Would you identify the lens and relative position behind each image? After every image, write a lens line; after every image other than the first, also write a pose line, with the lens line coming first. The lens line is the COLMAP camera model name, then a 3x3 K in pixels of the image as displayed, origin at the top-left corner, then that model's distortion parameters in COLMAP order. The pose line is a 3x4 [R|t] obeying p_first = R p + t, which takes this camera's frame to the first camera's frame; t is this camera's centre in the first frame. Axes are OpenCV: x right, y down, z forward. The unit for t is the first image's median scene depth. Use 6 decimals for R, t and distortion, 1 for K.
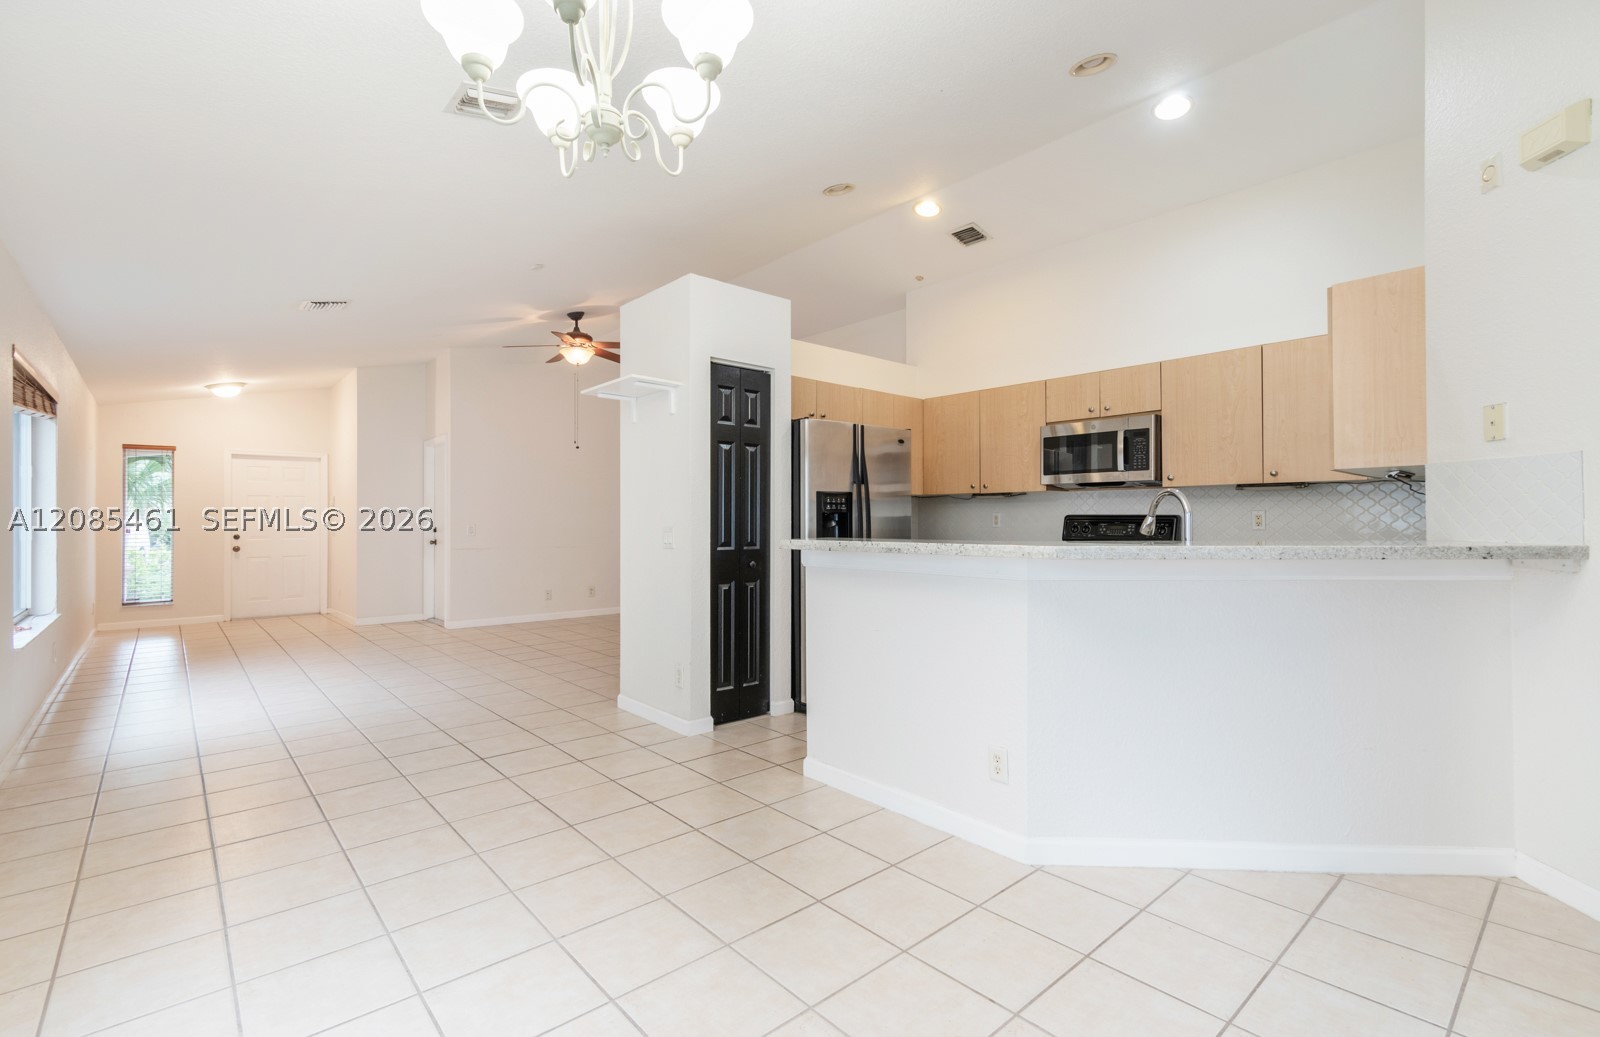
lens RADIAL K [[887.7, 0, 943.8], [0, 887.7, 508.8], [0, 0, 1]] dist [0.028297, -0.012435]
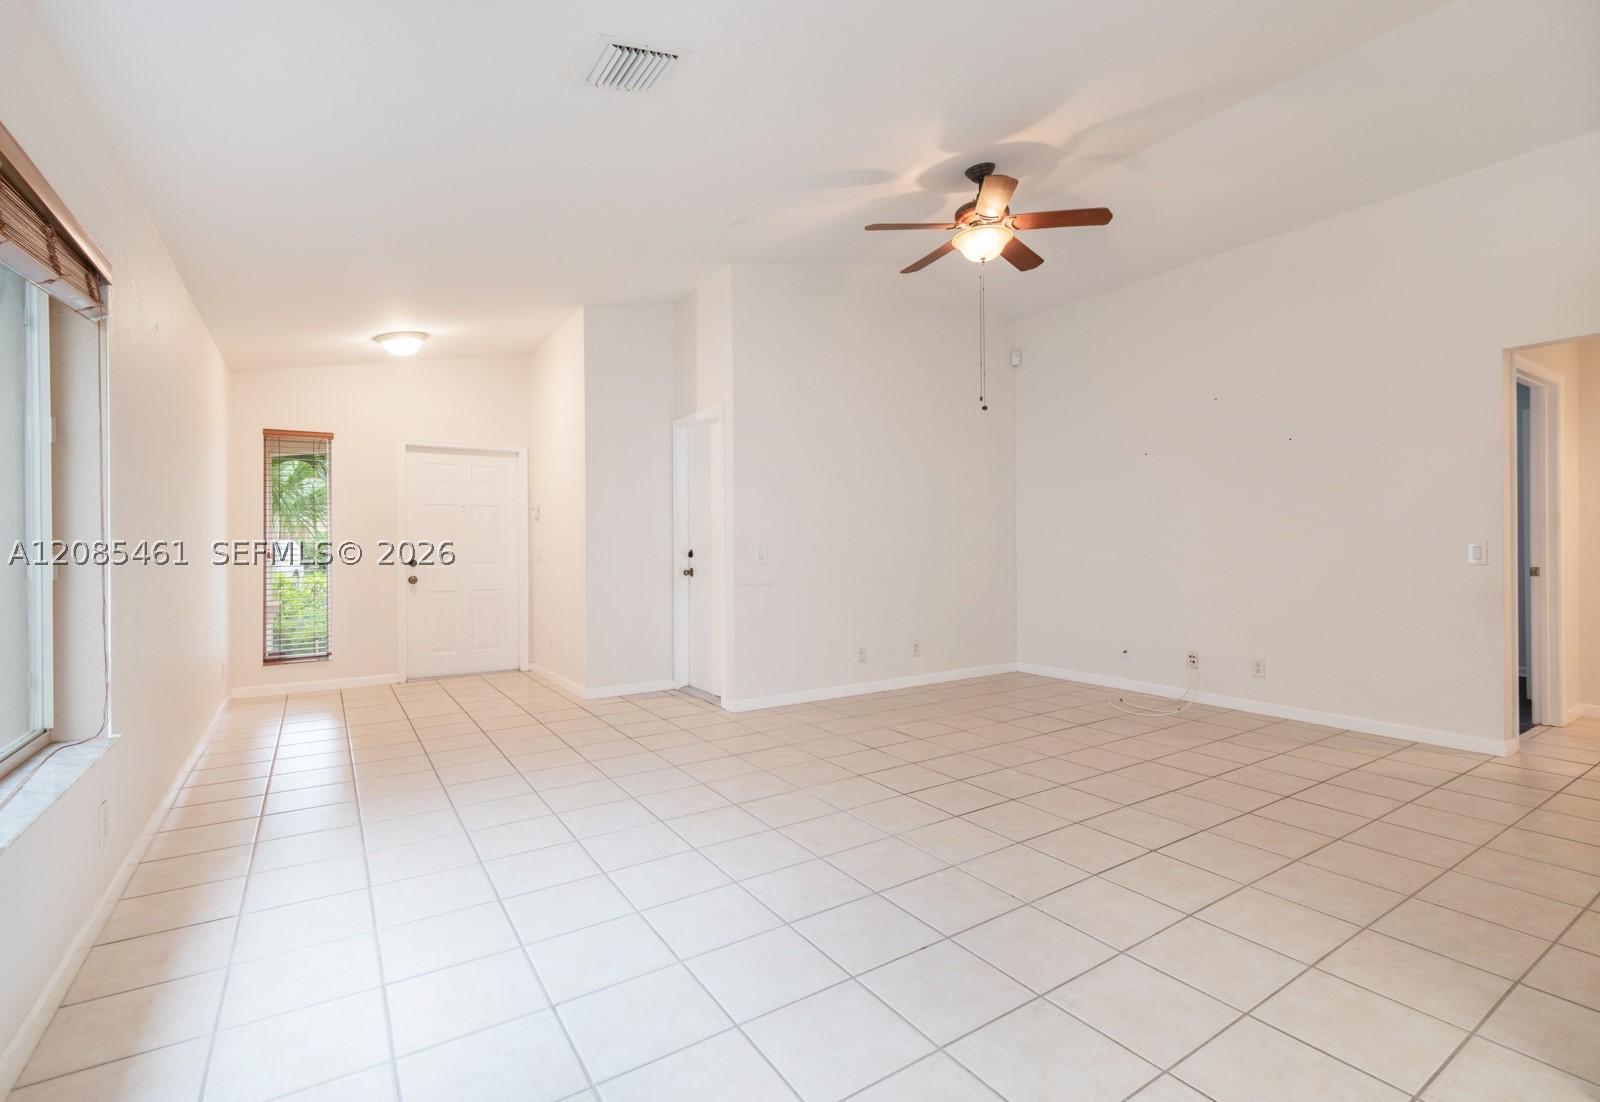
lens RADIAL K [[766.2, 0, 857.3], [0, 766.2, 548.5], [0, 0, 1]] dist [0.004927, -0.000176]
pose [[0.995072, -0.000142, -0.099153, -0.382332], [0.001949, 0.999834, 0.018128, 0.009333], [0.099134, -0.018232, 0.994907, 0.438807]]
